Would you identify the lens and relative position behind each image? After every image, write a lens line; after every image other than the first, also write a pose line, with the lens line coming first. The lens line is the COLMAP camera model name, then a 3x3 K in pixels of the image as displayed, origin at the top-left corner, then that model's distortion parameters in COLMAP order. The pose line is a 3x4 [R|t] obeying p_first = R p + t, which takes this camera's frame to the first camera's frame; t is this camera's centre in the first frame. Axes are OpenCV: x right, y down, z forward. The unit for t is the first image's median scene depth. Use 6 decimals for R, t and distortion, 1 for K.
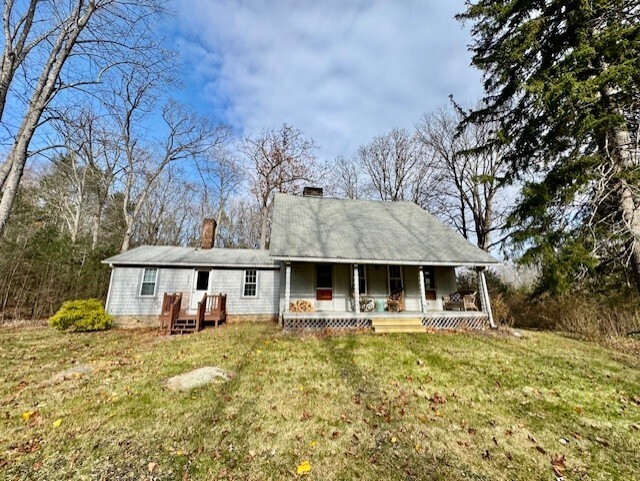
lens RADIAL K [[254.1, 0, 320.0], [0, 254.1, 240.5], [0, 0, 1]] dist [-0.003181, -0.000157]
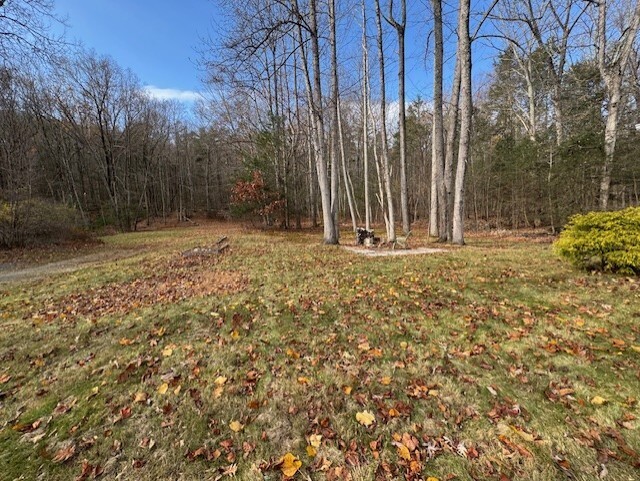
lens RADIAL K [[254.1, 0, 320.0], [0, 254.1, 240.5], [0, 0, 1]] dist [-0.003181, -0.000157]
pose [[0.109202, 0.075692, -0.991133, -0.206169], [0.280103, 0.954348, 0.103745, 0.032929], [0.953739, -0.288949, 0.083015, 0.164928]]
